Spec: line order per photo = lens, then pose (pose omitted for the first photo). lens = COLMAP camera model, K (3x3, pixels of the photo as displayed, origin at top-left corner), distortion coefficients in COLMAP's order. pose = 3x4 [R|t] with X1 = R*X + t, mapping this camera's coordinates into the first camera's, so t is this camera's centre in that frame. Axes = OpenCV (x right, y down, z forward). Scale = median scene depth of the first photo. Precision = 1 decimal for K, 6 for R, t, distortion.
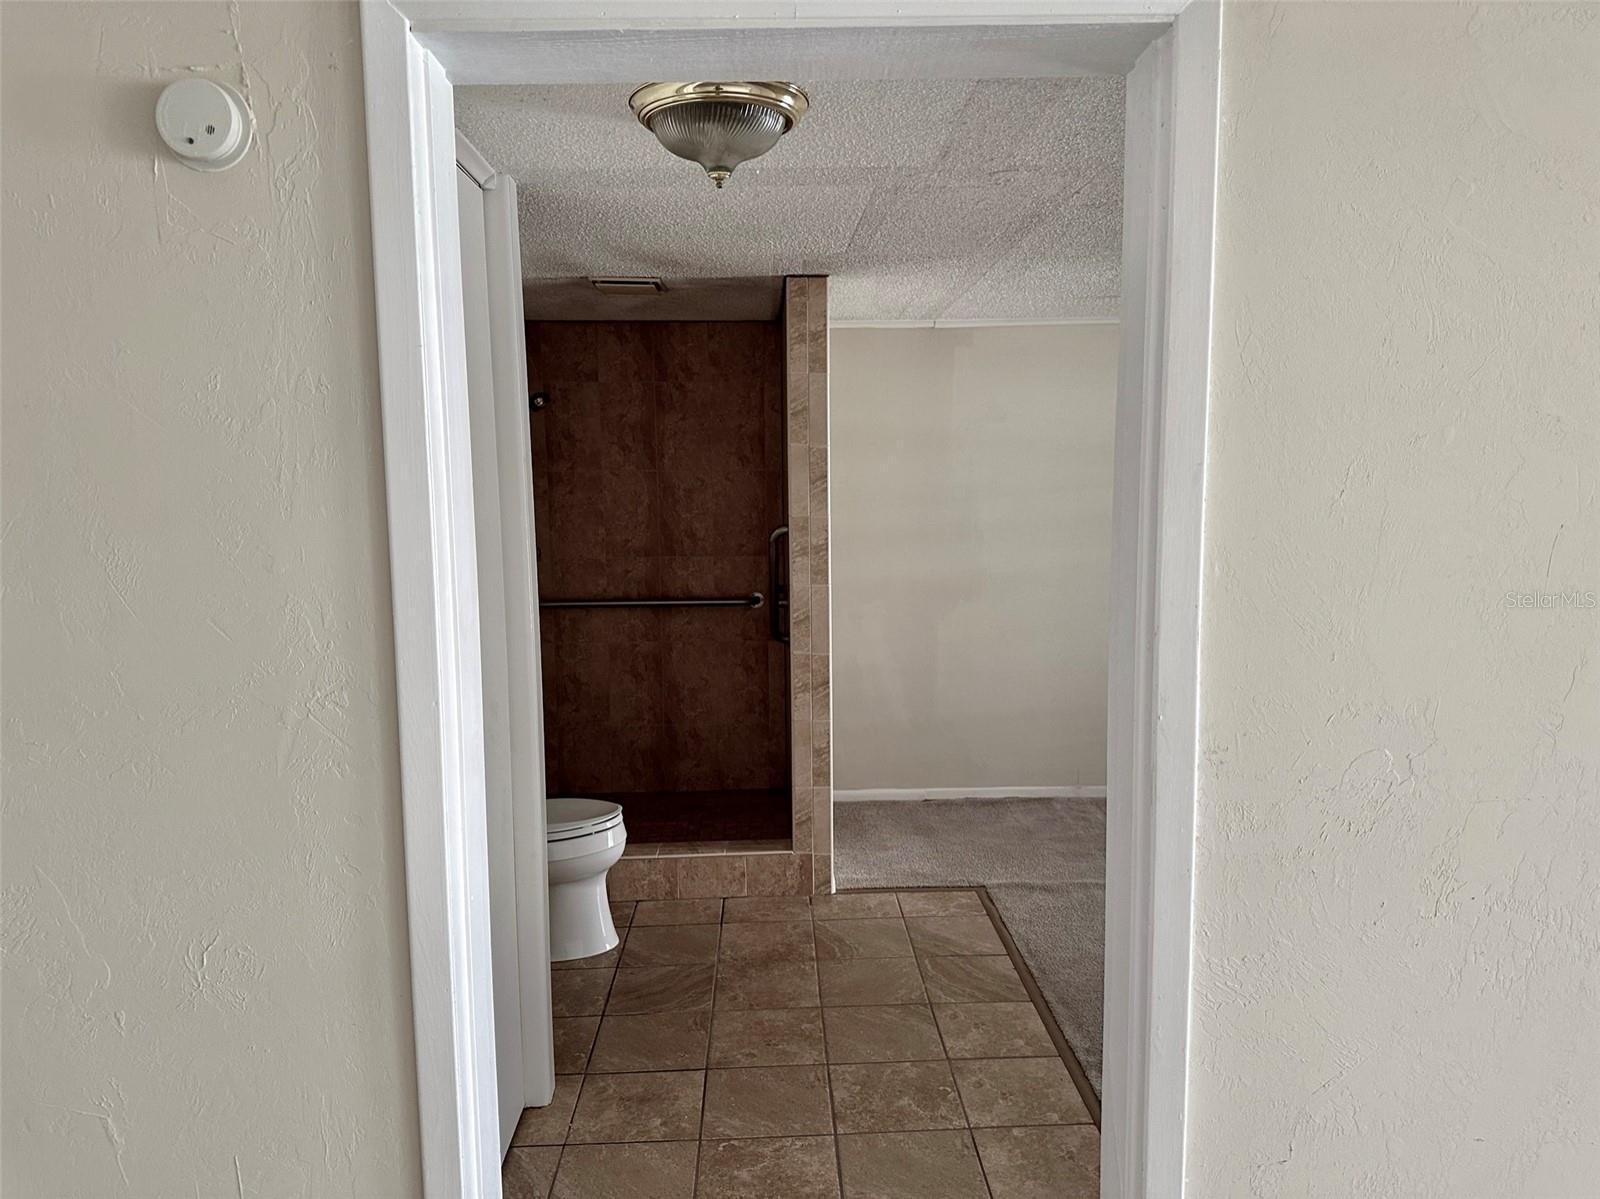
lens RADIAL K [[1108.3, 0, 796.4], [0, 1108.3, 606.6], [0, 0, 1]] dist [0.136770, -0.202427]
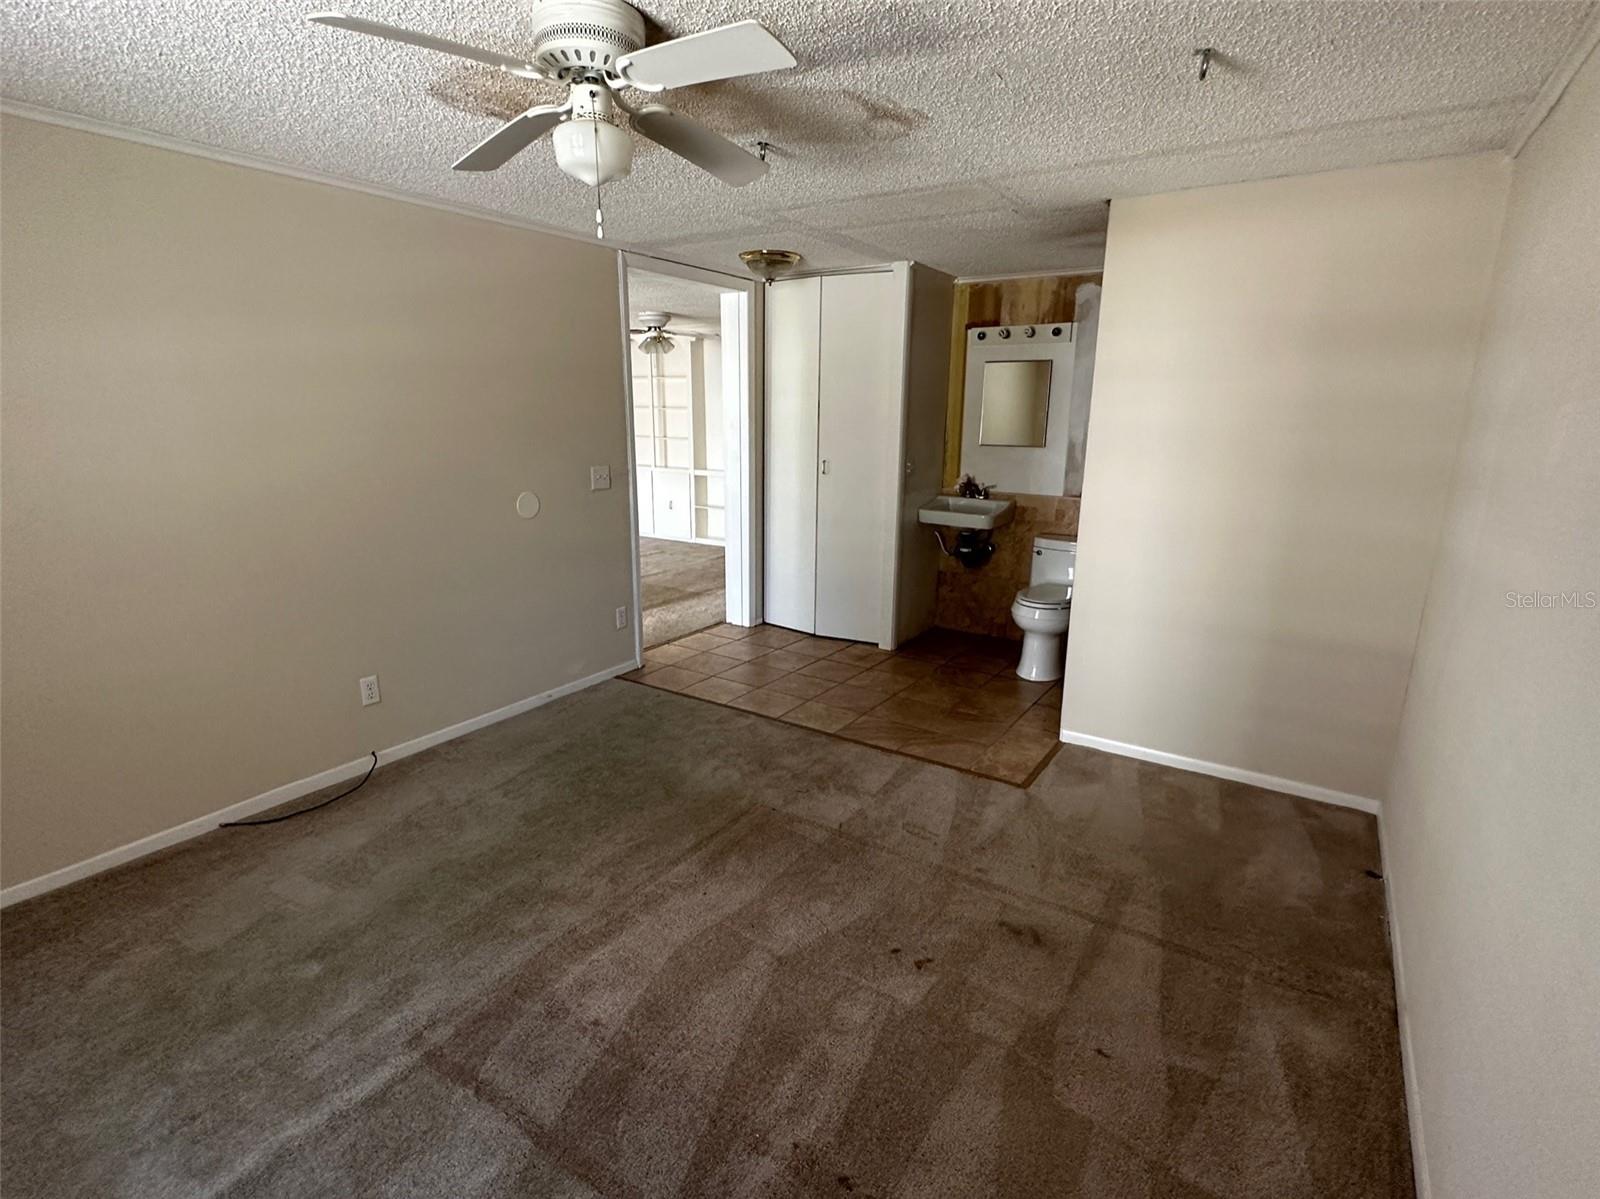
lens RADIAL K [[791.7, 0, 796.4], [0, 791.7, 602.5], [0, 0, 1]] dist [-0.001723, -0.000426]
pose [[-0.572250, 0.206107, -0.793756, 0.691415], [-0.096848, 0.944145, 0.314978, -0.103526], [0.814340, 0.257120, -0.520326, 0.958097]]
